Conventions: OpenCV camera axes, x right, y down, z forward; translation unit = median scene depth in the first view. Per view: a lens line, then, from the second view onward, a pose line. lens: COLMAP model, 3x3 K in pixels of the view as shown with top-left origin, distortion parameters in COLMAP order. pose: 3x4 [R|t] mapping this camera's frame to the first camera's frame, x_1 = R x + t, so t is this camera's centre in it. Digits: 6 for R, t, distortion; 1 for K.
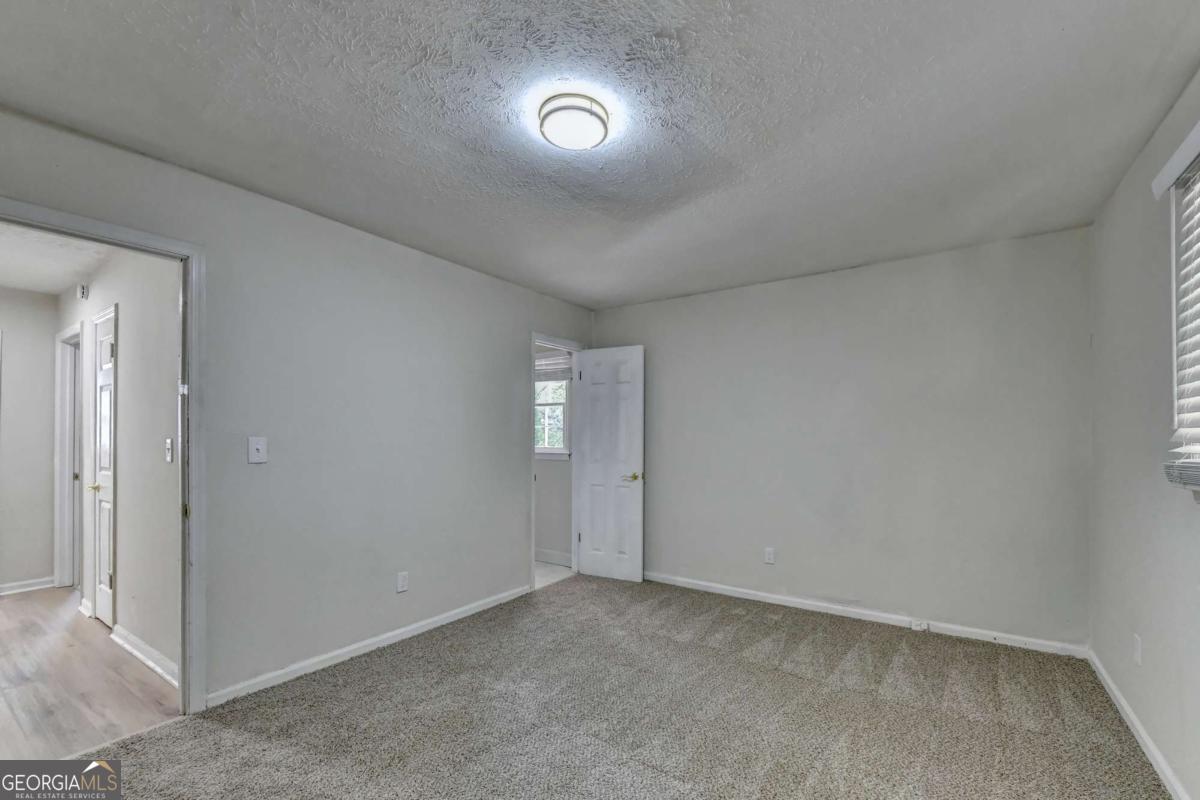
lens RADIAL K [[508.5, 0, 616.9], [0, 508.5, 423.7], [0, 0, 1]] dist [-0.002744, -0.000761]
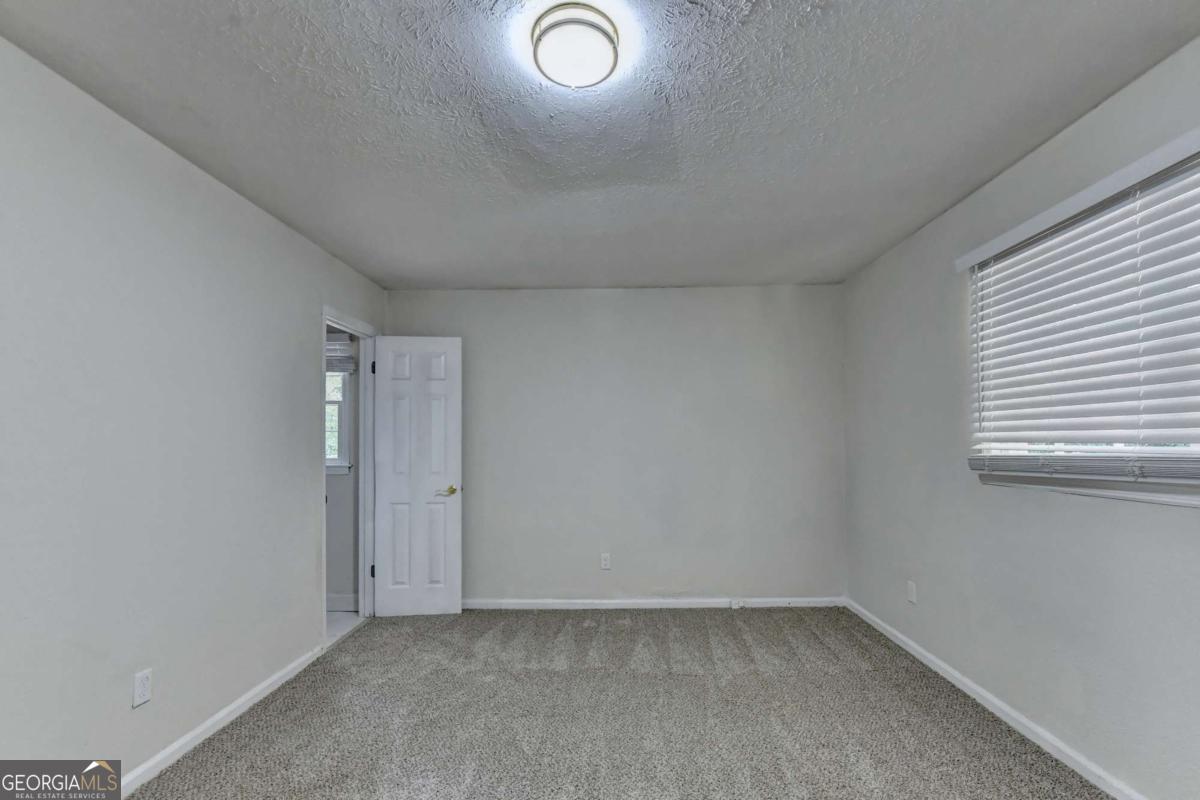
lens RADIAL K [[508.5, 0, 616.9], [0, 508.5, 423.7], [0, 0, 1]] dist [-0.002744, -0.000761]
pose [[0.835190, 0.012294, 0.549824, -0.234091], [-0.004770, 0.999874, -0.015111, 0.004731], [-0.549940, 0.009997, 0.835144, 0.153516]]
